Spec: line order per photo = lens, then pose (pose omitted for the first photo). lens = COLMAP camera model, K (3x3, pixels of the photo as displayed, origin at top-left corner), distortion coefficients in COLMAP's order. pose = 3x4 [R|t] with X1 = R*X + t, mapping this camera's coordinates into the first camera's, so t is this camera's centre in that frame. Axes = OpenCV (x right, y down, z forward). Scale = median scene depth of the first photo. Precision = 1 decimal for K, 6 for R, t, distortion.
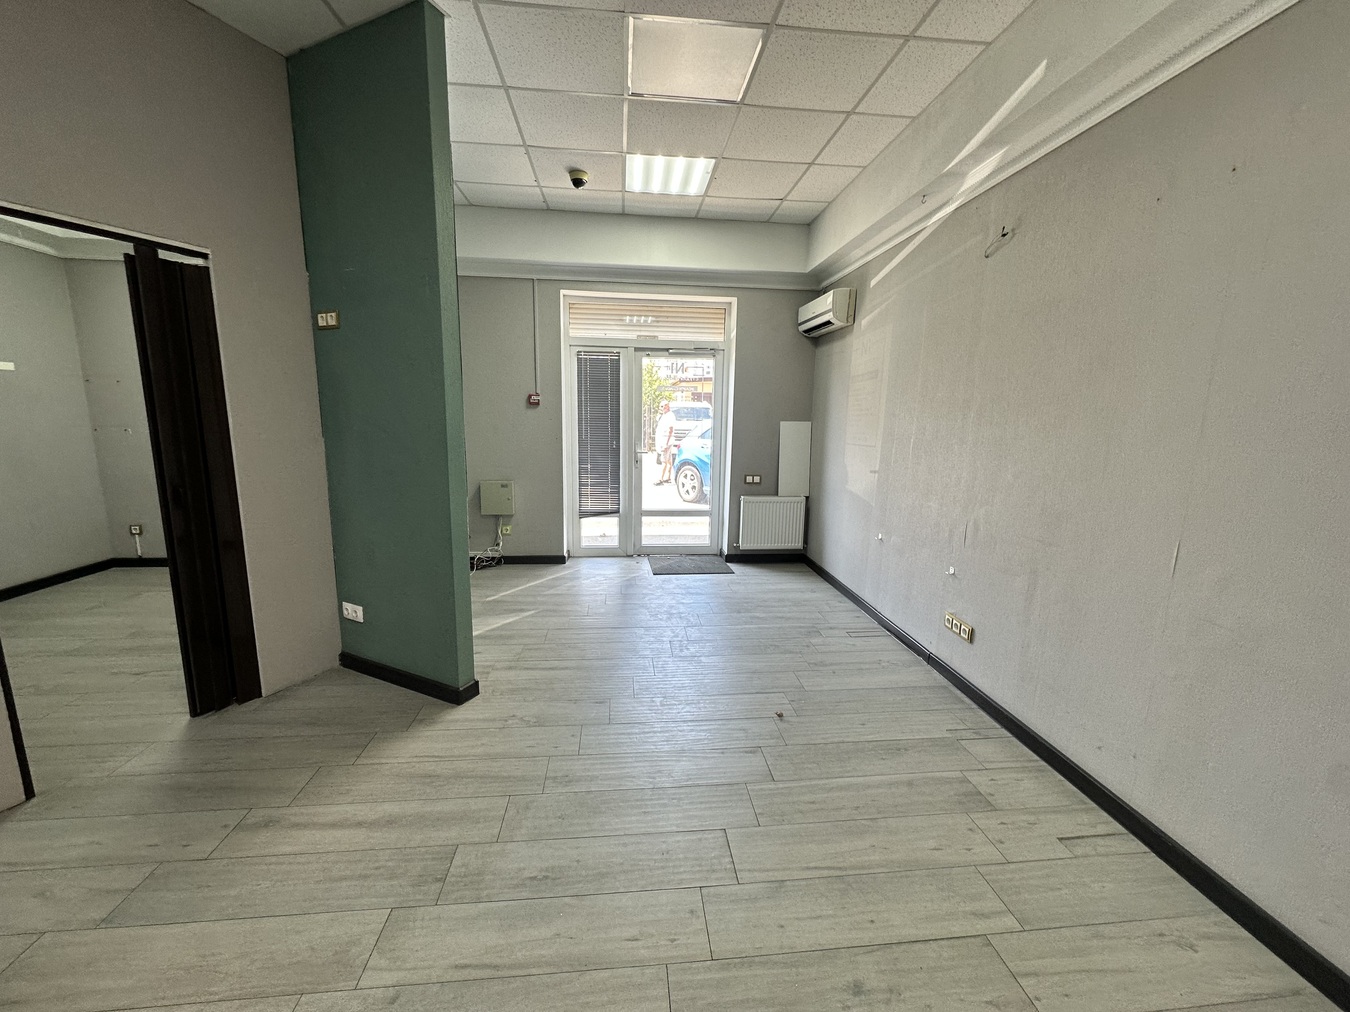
lens RADIAL K [[539.8, 0, 677.7], [0, 539.8, 506.1], [0, 0, 1]] dist [-0.003538, 0.000805]
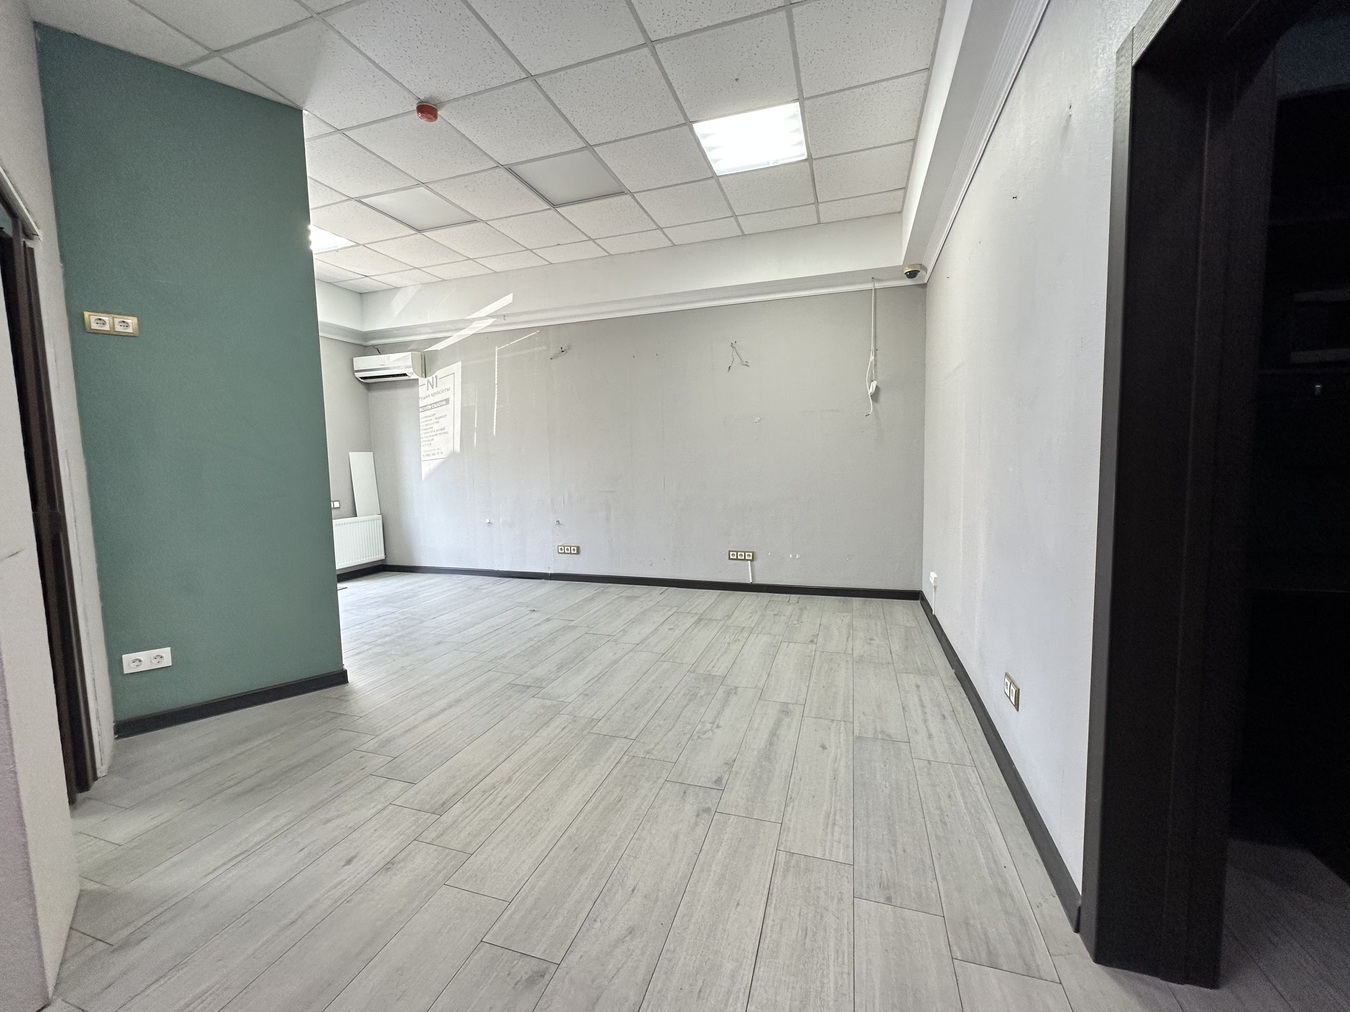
lens RADIAL K [[541.8, 0, 676.8], [0, 541.8, 506.1], [0, 0, 1]] dist [-0.003882, 0.001010]
pose [[0.404338, -0.106003, 0.908446, -0.603878], [0.186400, 0.981965, 0.031617, 0.050821], [-0.895414, 0.156550, 0.416804, -0.086746]]
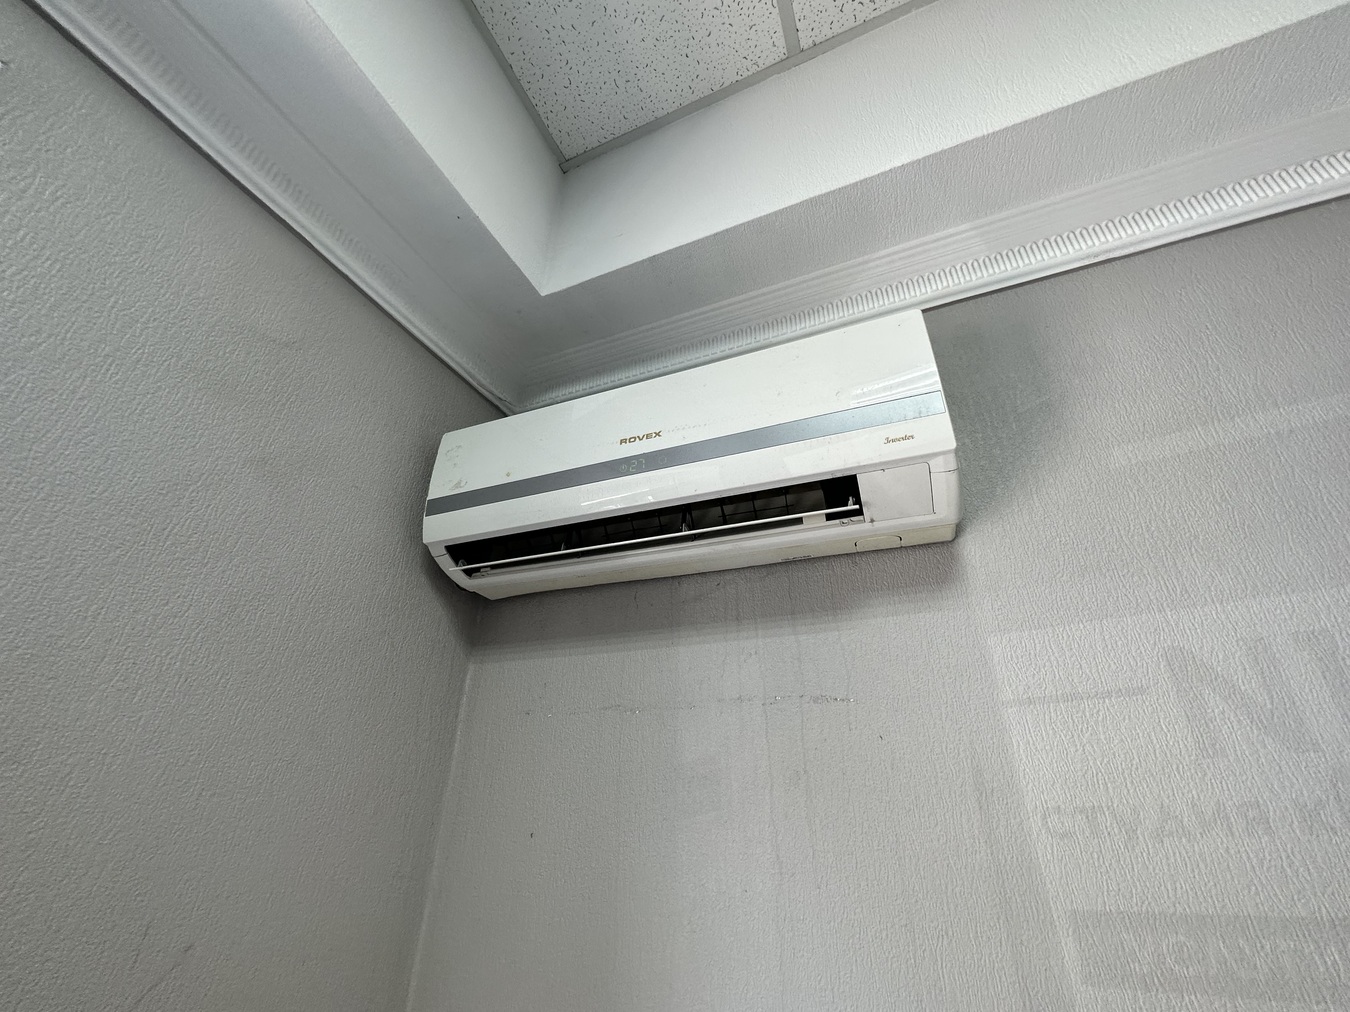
lens RADIAL K [[539.8, 0, 677.7], [0, 539.8, 506.1], [0, 0, 1]] dist [-0.003538, 0.000805]
pose [[0.491716, 0.400489, 0.773191, 0.124986], [0.130504, 0.844029, -0.520176, -0.231374], [-0.860921, 0.356683, 0.362757, 0.860446]]
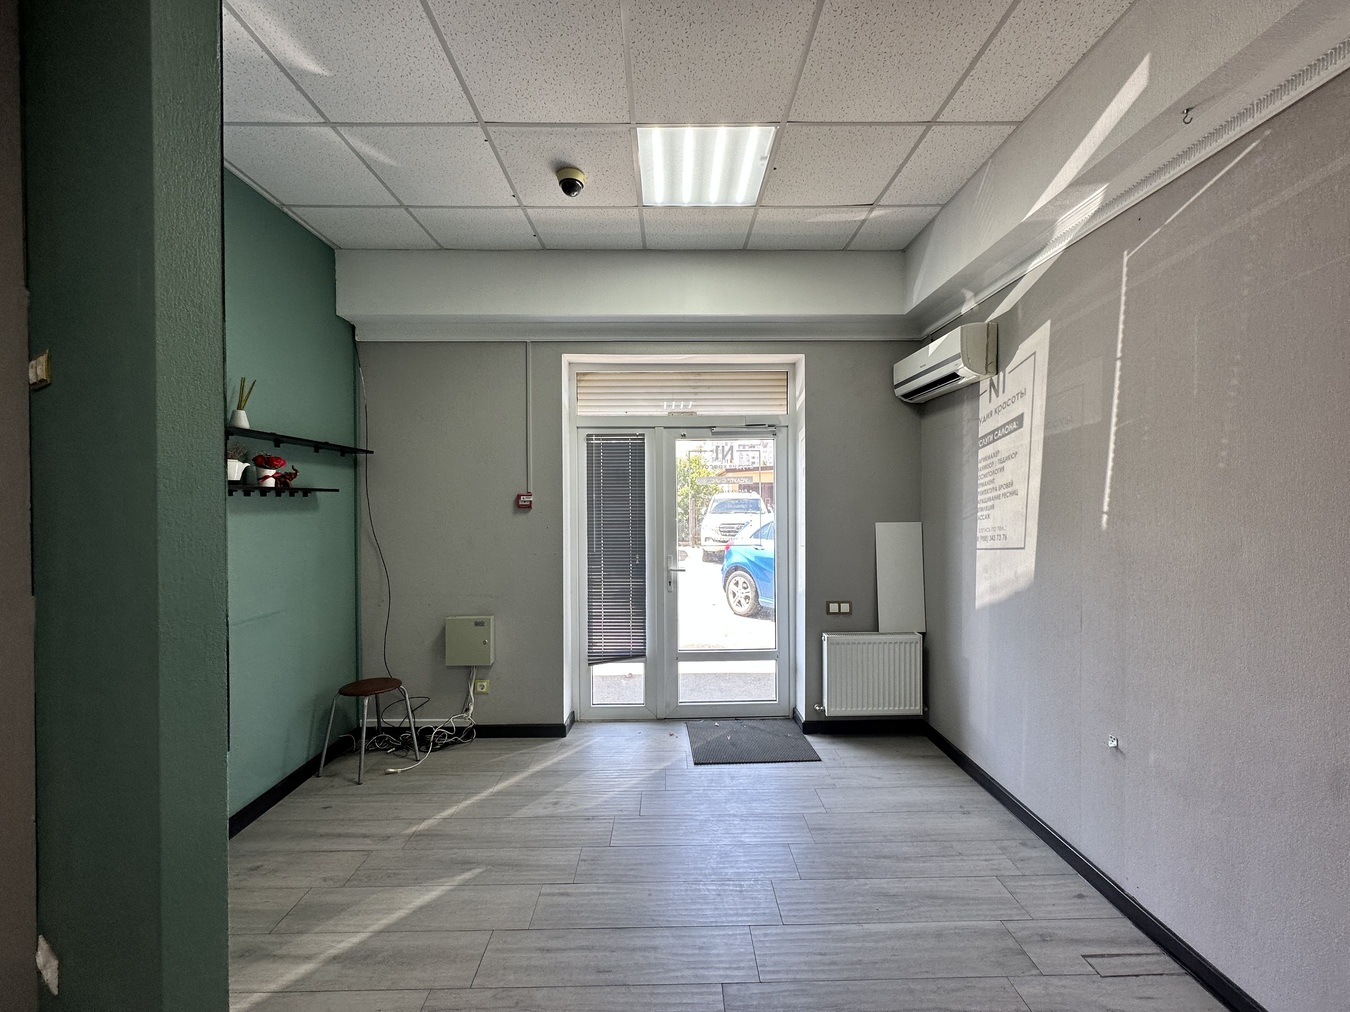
lens RADIAL K [[539.8, 0, 677.7], [0, 539.8, 506.1], [0, 0, 1]] dist [-0.003538, 0.000805]
pose [[0.995964, -0.024481, -0.086353, -0.001402], [0.009935, 0.986241, -0.165016, -0.068825], [0.089204, 0.163492, 0.982503, 0.307104]]
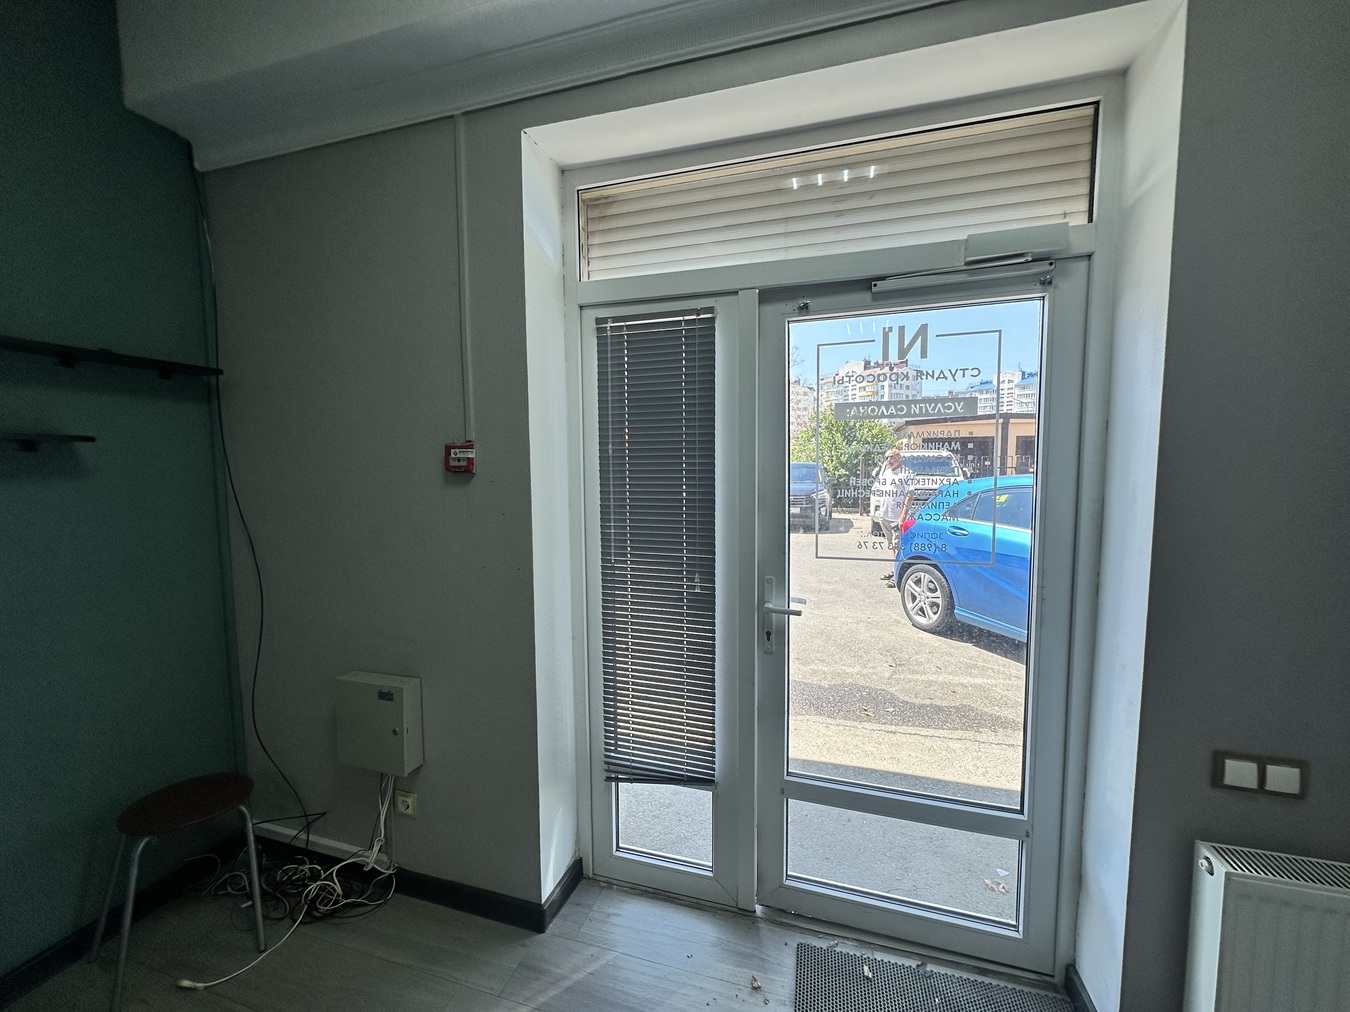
lens RADIAL K [[539.8, 0, 677.7], [0, 539.8, 506.1], [0, 0, 1]] dist [-0.003538, 0.000805]
pose [[0.922893, 0.004440, -0.385031, -0.000489], [-0.040793, 0.995434, -0.086298, -0.139230], [0.382890, 0.095350, 0.918860, 0.717881]]
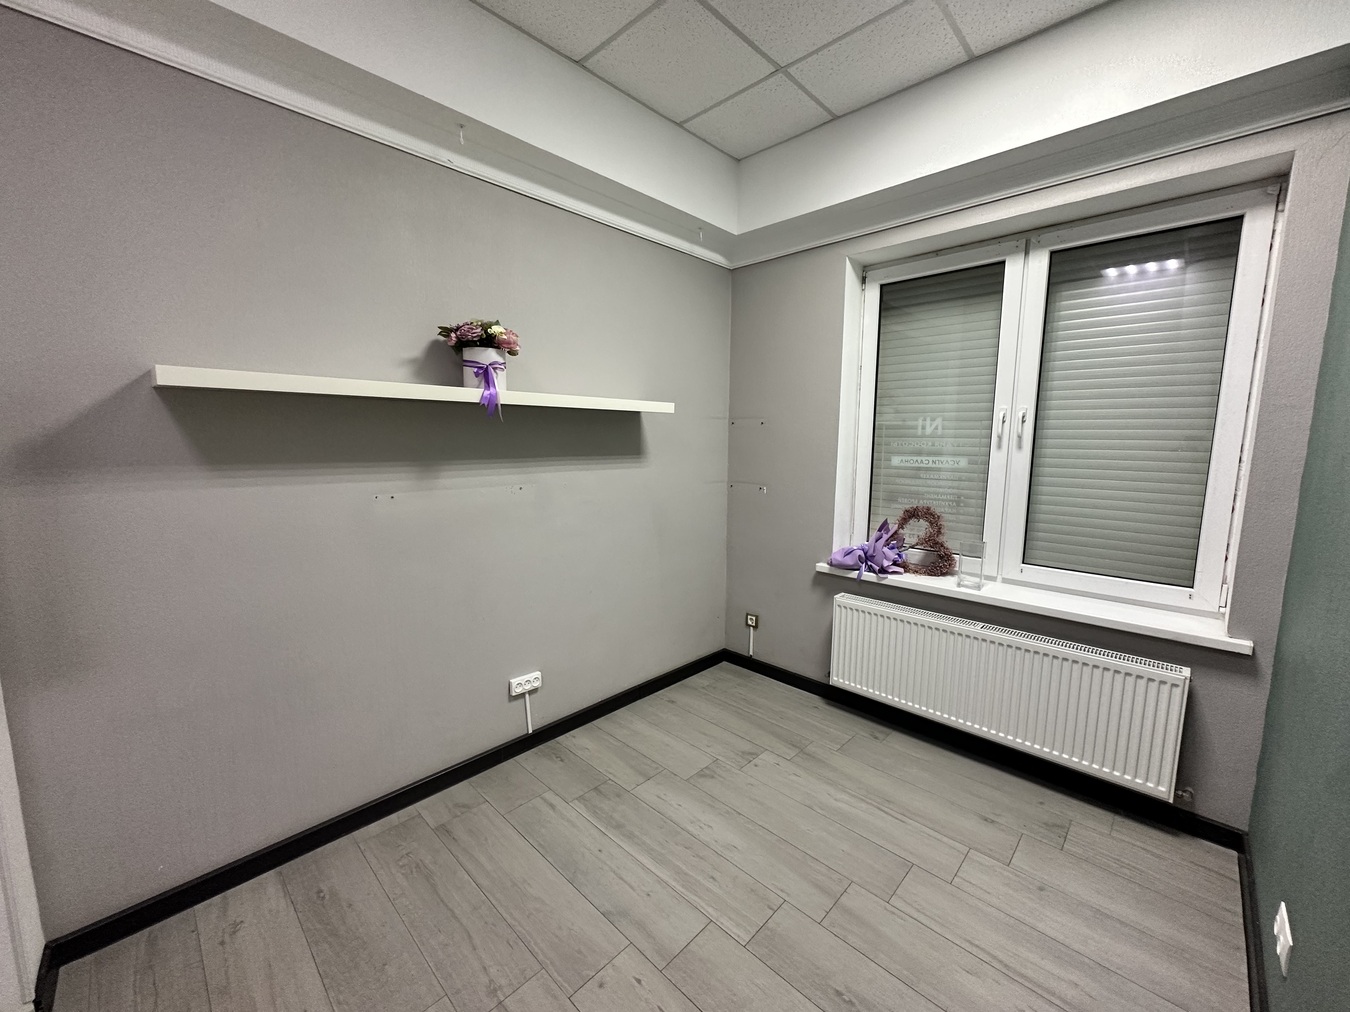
lens RADIAL K [[539.8, 0, 677.7], [0, 539.8, 506.1], [0, 0, 1]] dist [-0.003538, 0.000805]
pose [[0.646630, 0.084527, -0.758106, -0.495380], [-0.125740, 0.992058, 0.003361, -0.097633], [0.752369, 0.093151, 0.652122, 0.400974]]
